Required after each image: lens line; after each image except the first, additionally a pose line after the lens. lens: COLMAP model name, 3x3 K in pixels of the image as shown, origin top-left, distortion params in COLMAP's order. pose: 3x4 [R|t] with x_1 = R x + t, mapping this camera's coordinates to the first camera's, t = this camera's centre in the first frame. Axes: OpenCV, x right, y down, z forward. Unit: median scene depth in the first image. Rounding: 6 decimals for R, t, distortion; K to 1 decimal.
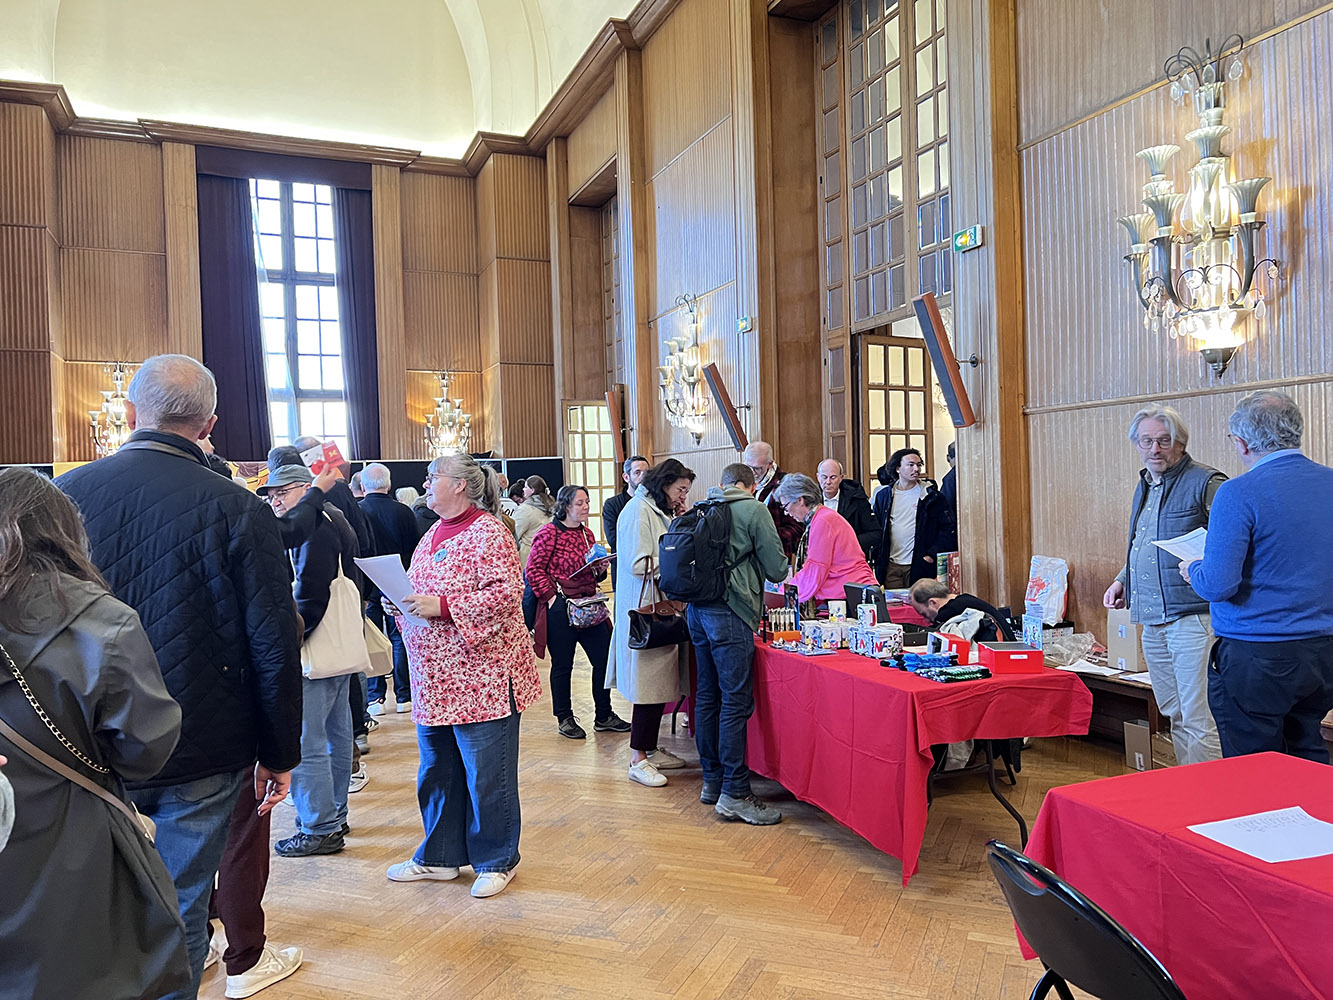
lens RADIAL K [[1003.0, 0, 653.0], [0, 1003.0, 499.3], [0, 0, 1]] dist [0.046738, -0.053414]
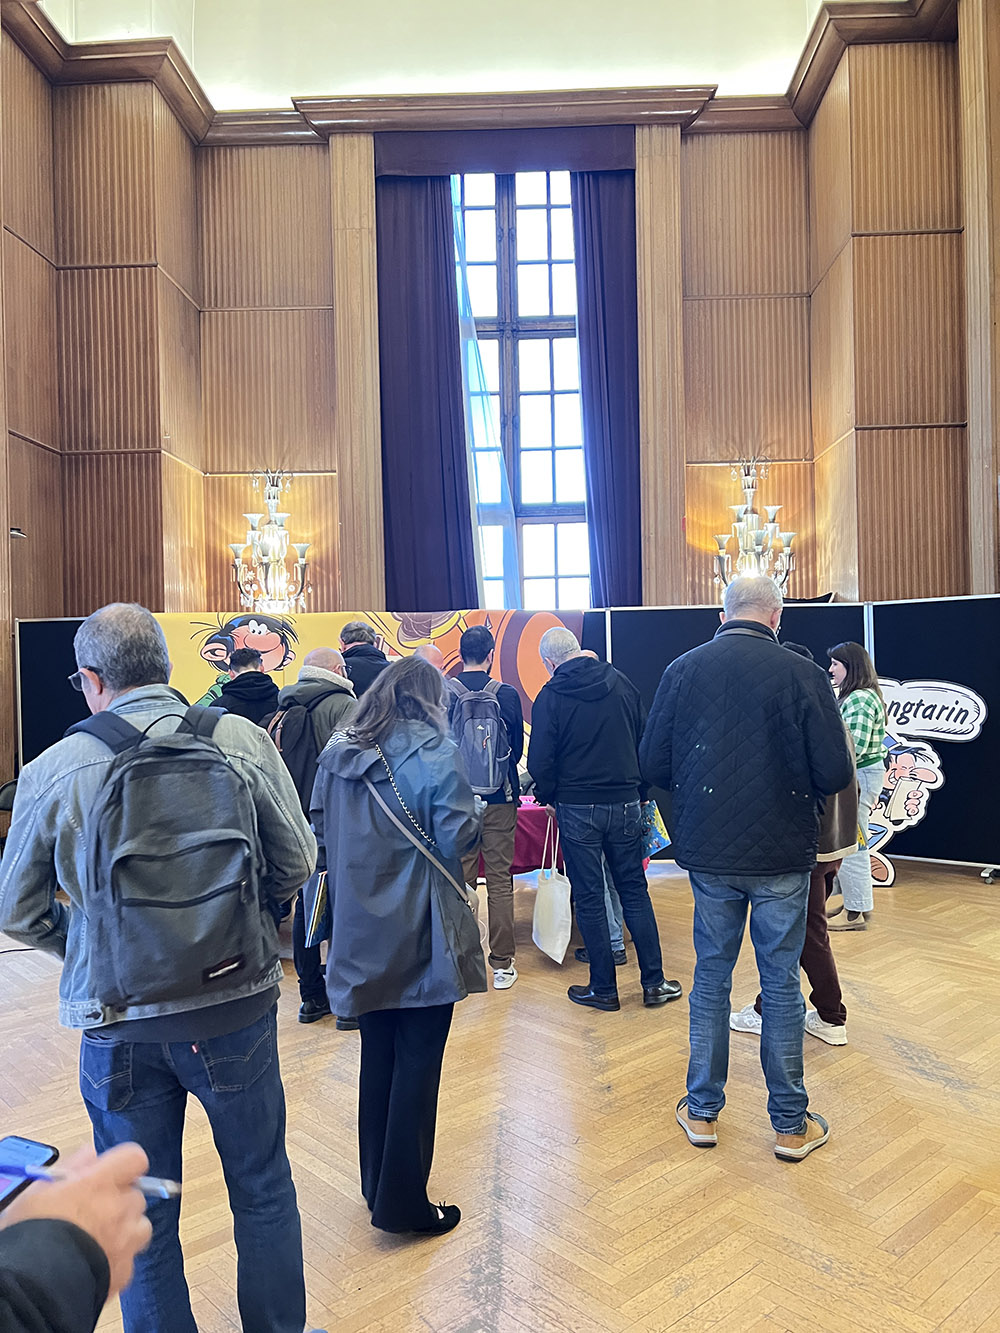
lens RADIAL K [[1003.0, 0, 489.3], [0, 1003.0, 676.7], [0, 0, 1]] dist [0.046738, -0.053414]
pose [[0.906754, 0.010705, -0.421524, -0.099556], [-0.009359, 0.999942, 0.005262, -0.002143], [0.421556, -0.000826, 0.906802, 0.417085]]
